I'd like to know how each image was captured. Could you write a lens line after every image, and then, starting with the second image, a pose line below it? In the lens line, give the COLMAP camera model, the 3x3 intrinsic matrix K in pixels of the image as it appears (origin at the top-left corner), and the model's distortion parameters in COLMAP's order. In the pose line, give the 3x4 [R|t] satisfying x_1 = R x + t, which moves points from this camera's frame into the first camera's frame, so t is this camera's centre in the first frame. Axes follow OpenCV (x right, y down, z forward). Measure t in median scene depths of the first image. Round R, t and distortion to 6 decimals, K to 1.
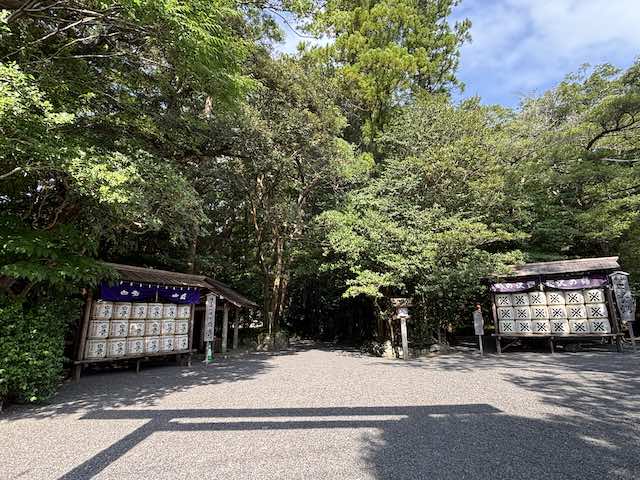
lens RADIAL K [[522.4, 0, 320.0], [0, 522.4, 240.0], [0, 0, 1]] dist [0.058741, -0.000730]
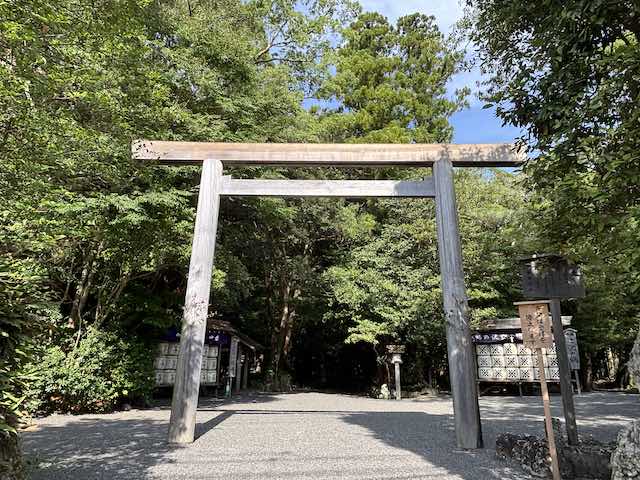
lens RADIAL K [[522.4, 0, 320.0], [0, 522.4, 240.0], [0, 0, 1]] dist [0.058741, -0.000730]
pose [[0.999606, 0.025460, -0.011854, -0.002968], [-0.026363, 0.996159, -0.083500, -0.018938], [0.009683, 0.083779, 0.996437, -0.170768]]
